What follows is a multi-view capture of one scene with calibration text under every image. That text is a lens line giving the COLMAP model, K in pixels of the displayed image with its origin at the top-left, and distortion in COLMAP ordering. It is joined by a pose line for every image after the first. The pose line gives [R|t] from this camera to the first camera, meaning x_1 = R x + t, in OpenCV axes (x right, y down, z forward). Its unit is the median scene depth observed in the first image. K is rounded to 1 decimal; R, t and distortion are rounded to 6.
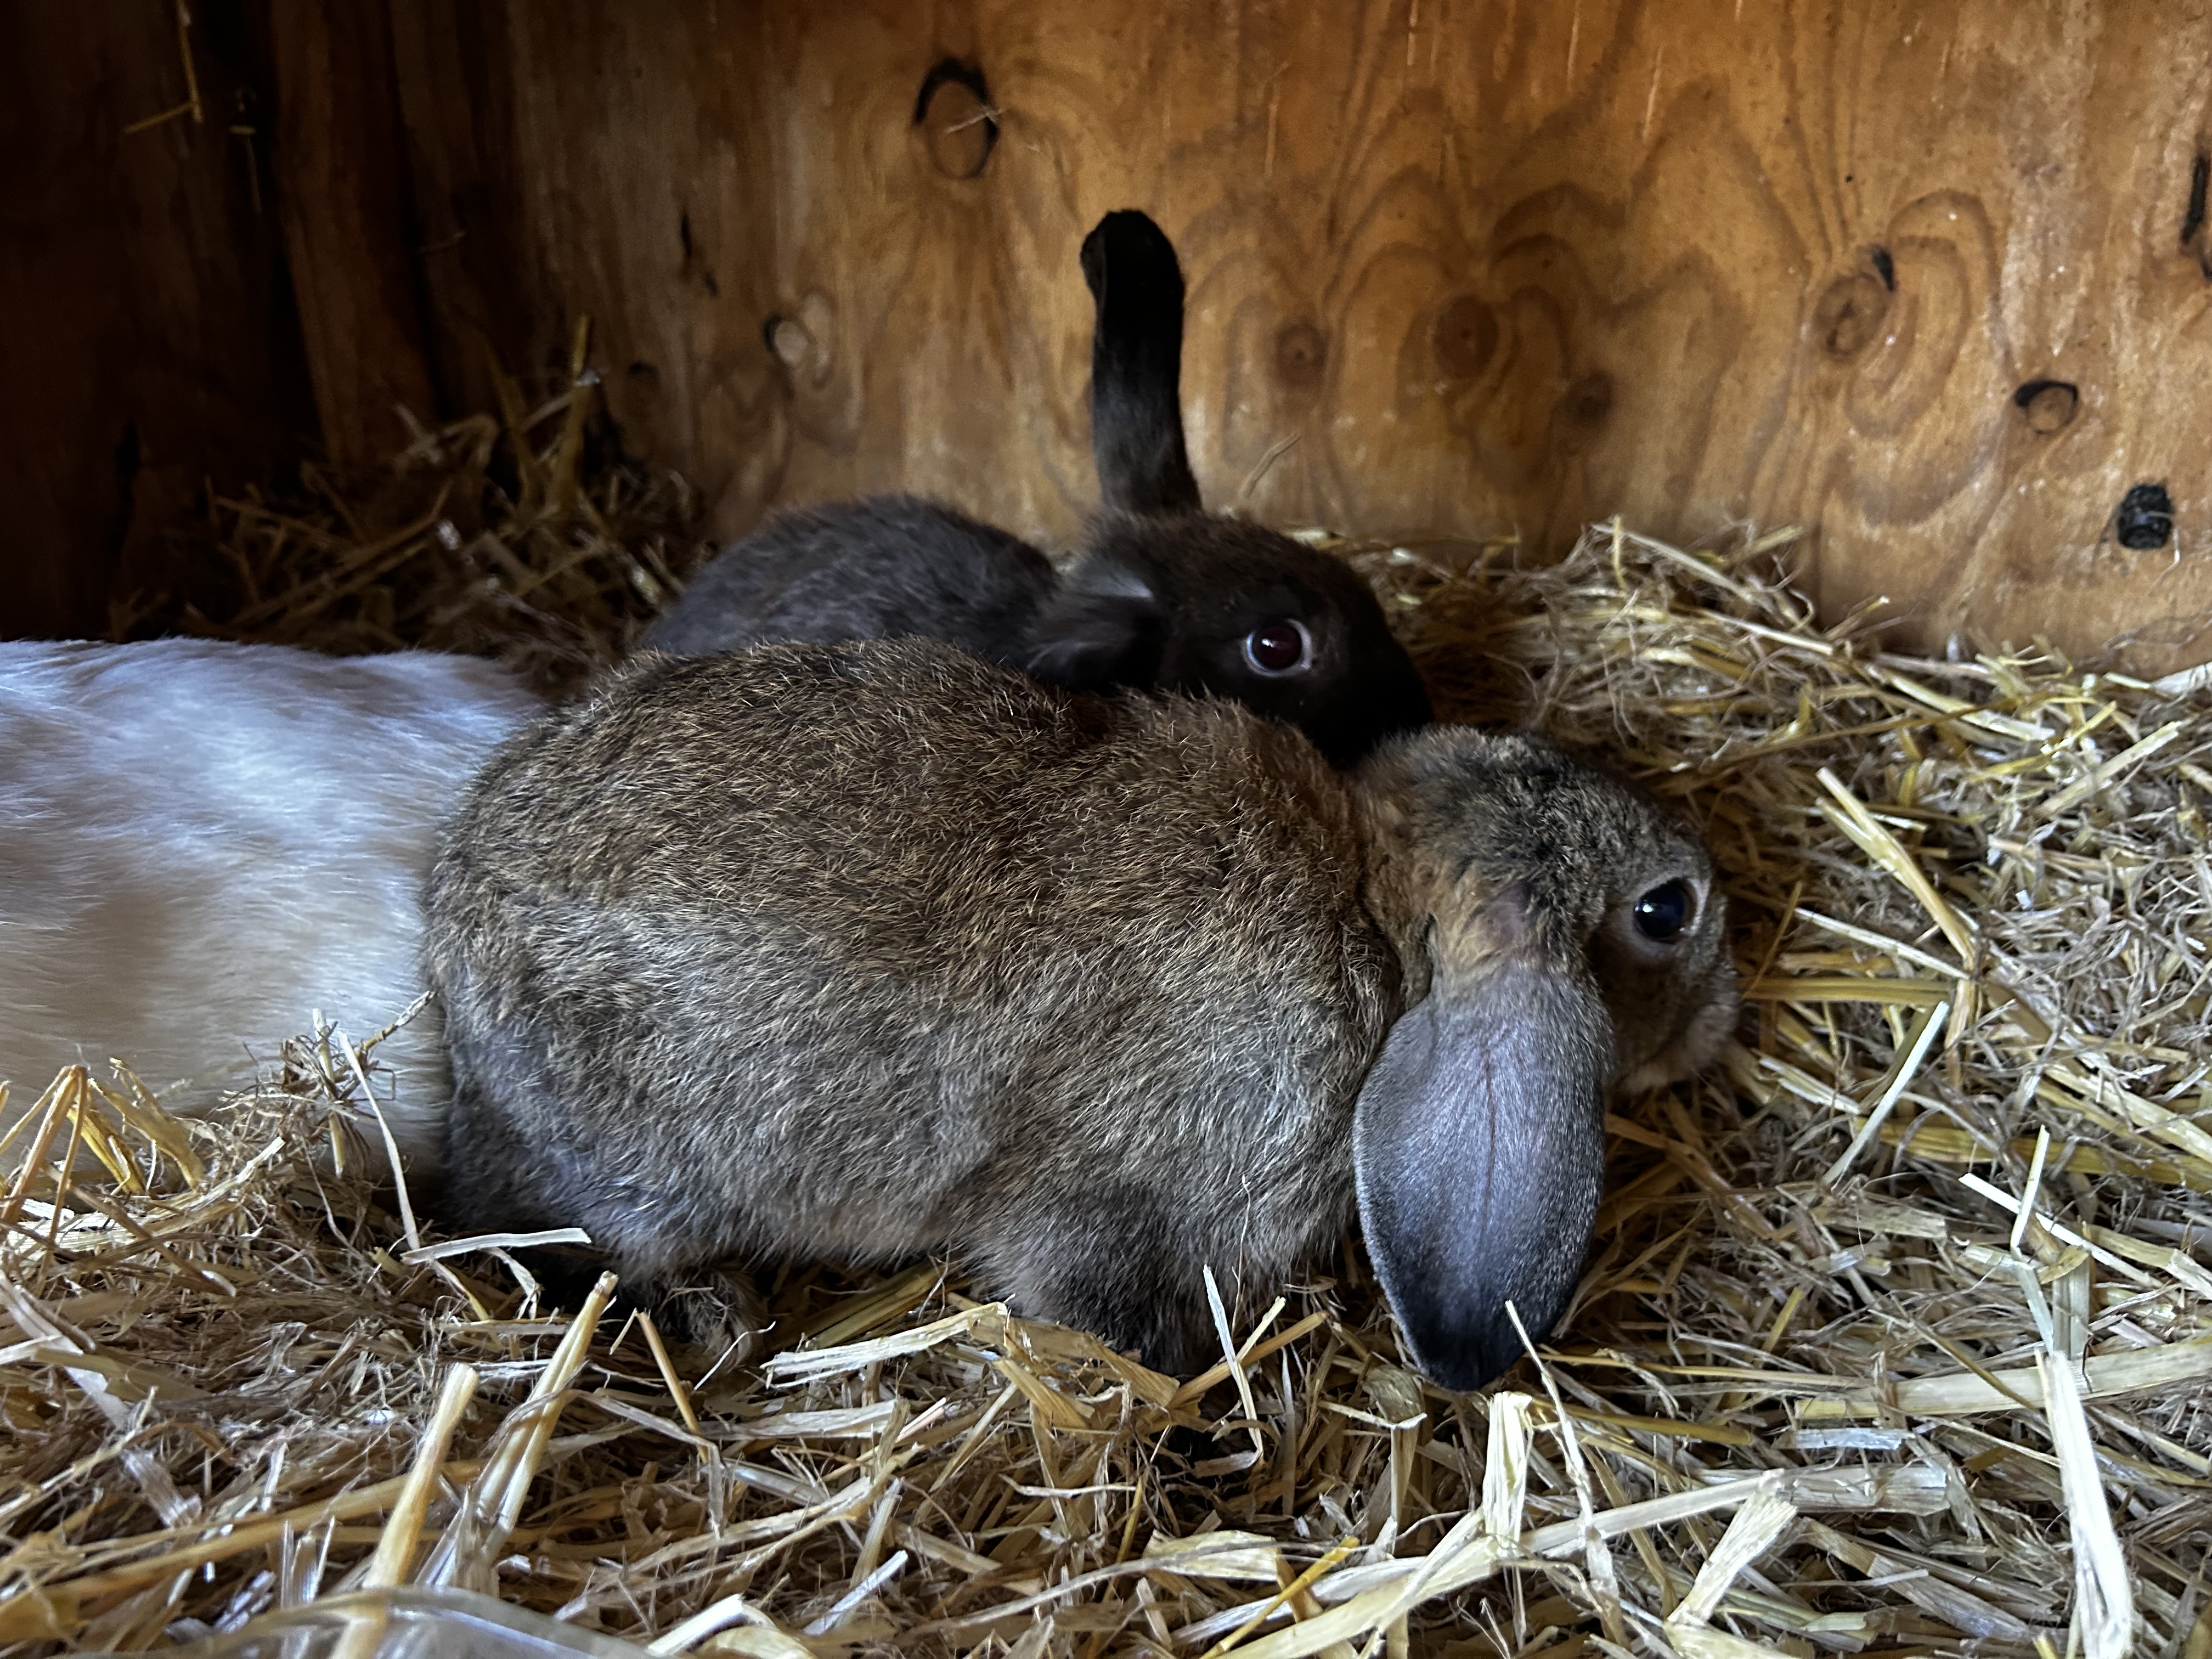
lens RADIAL K [[1705.1, 0, 1089.2], [0, 1705.1, 825.4], [0, 0, 1]] dist [-0.006236, -0.019519]
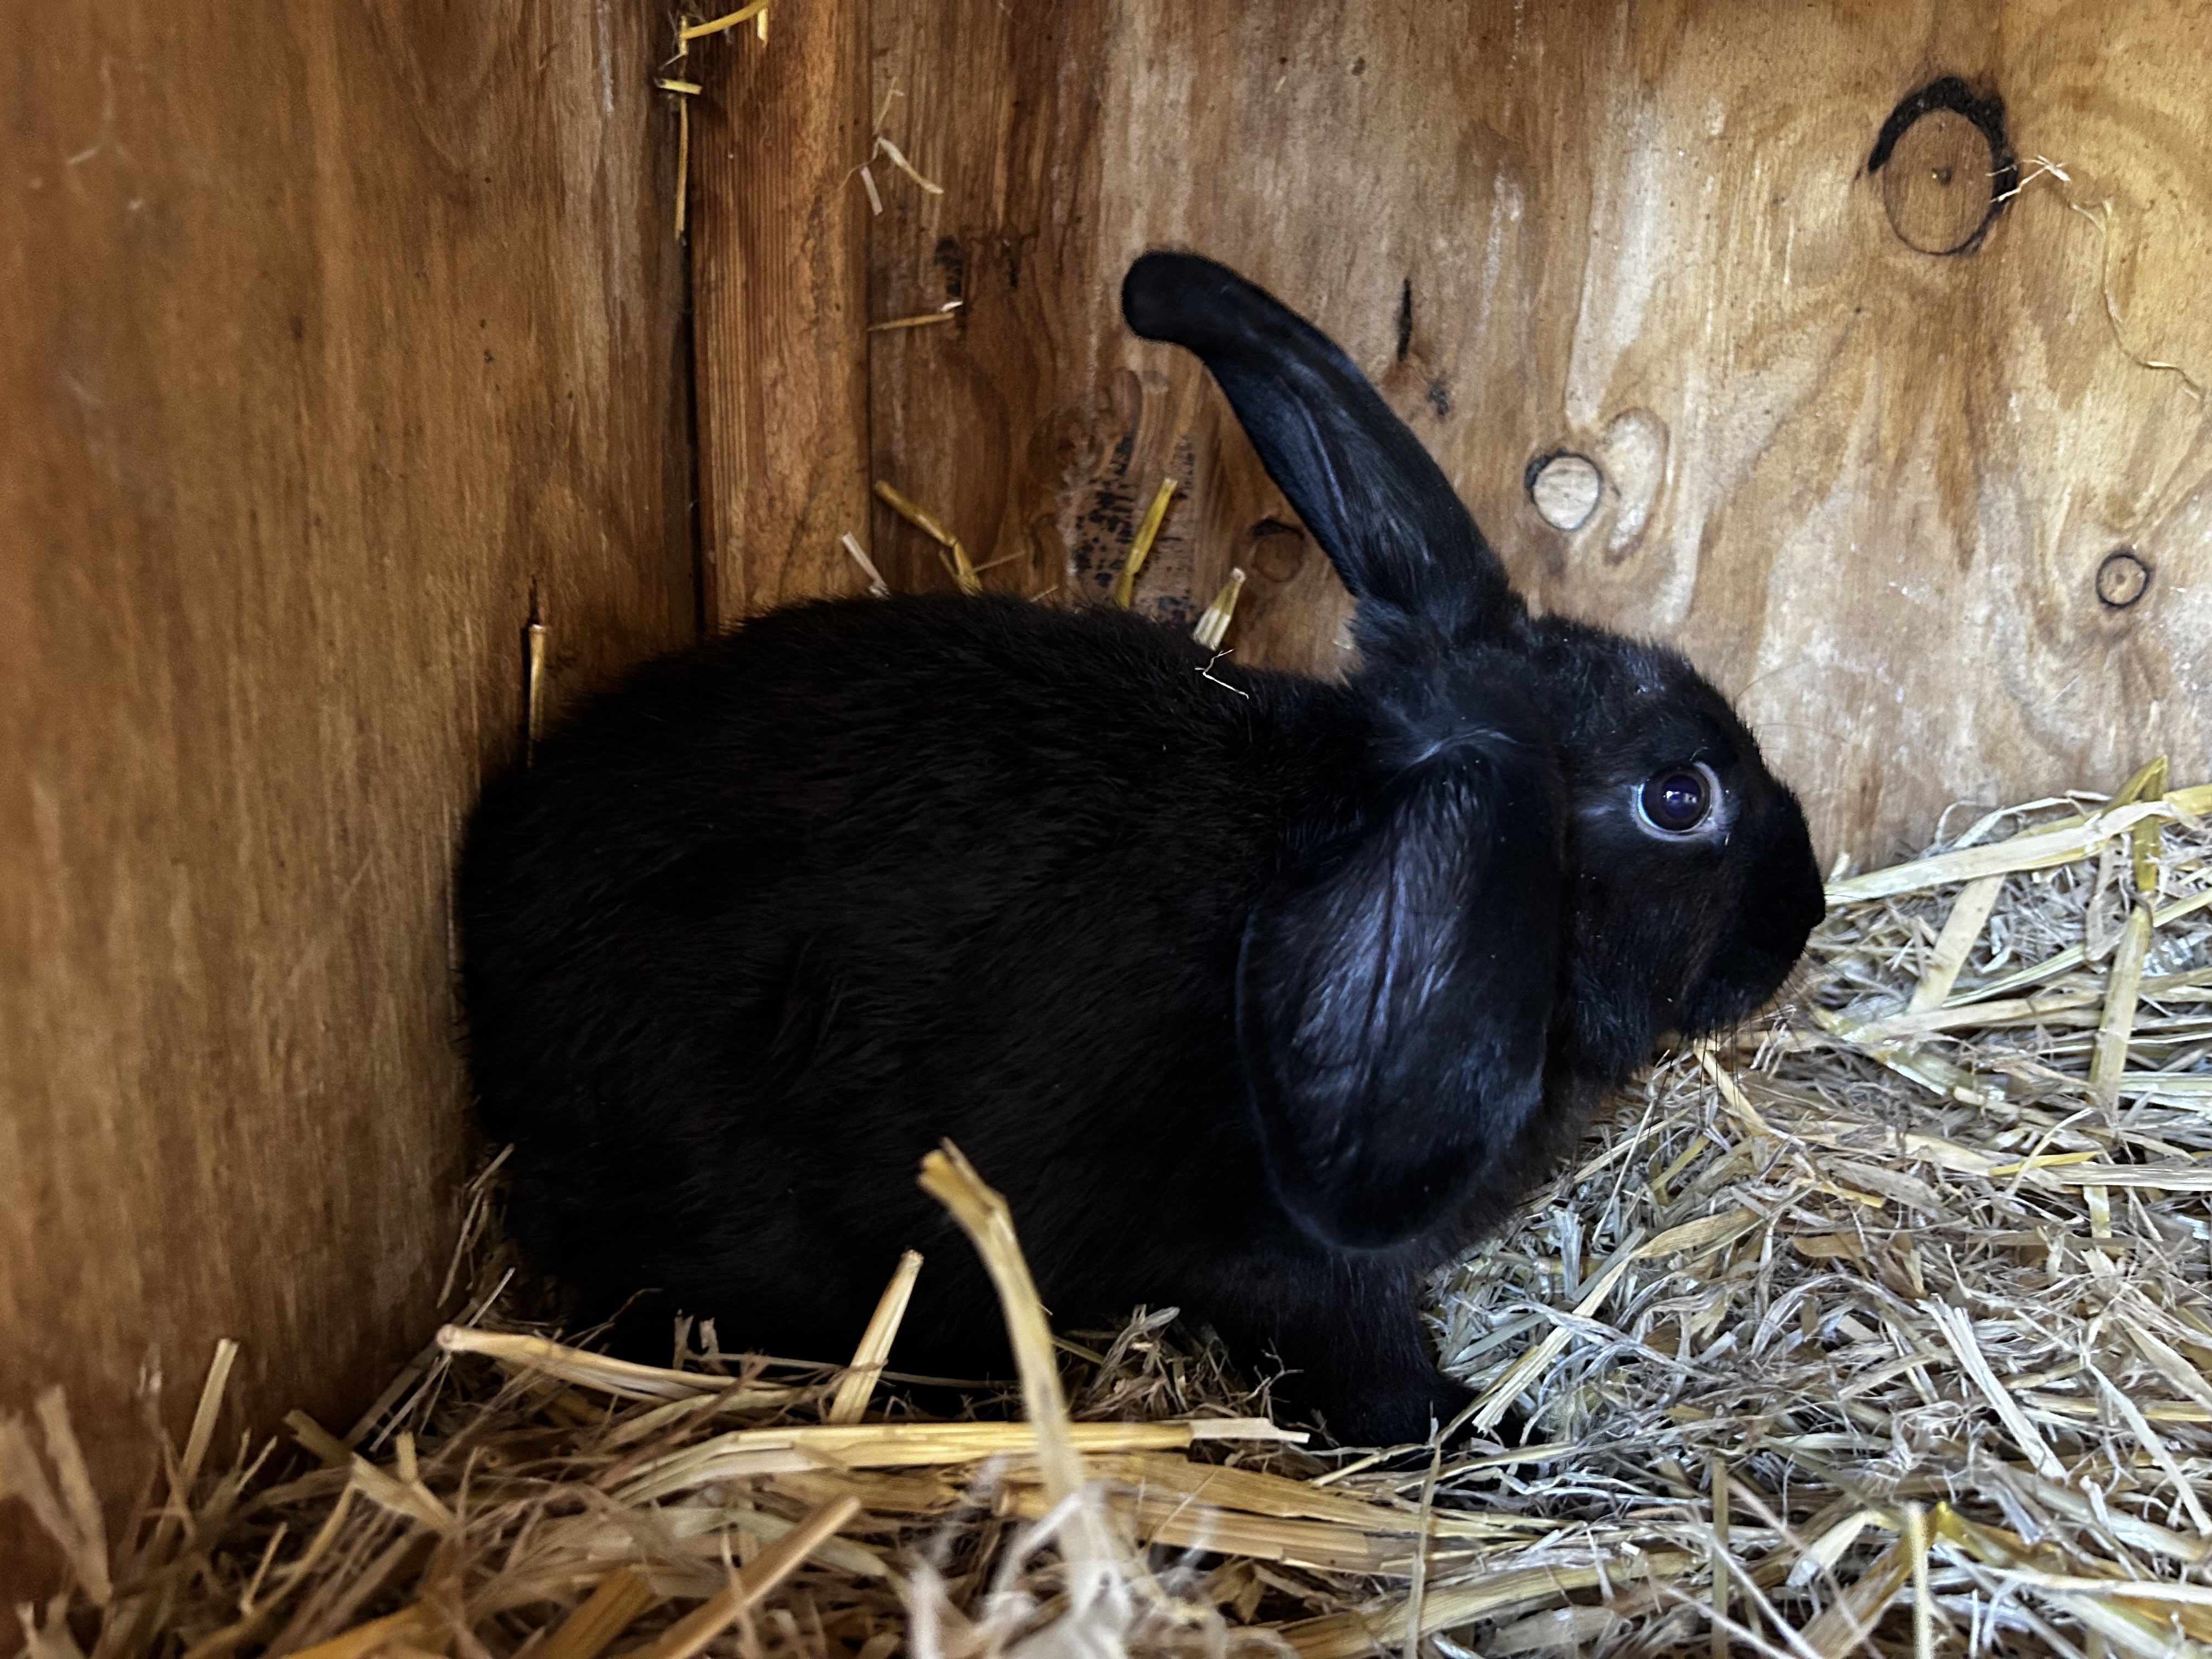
lens RADIAL K [[1705.1, 0, 1067.8], [0, 1705.1, 908.2], [0, 0, 1]] dist [-0.006236, -0.019519]
pose [[0.953217, -0.029635, 0.300830, -0.579676], [0.059073, 0.994257, -0.089237, -0.080244], [-0.296458, 0.102834, 0.949494, 0.468361]]
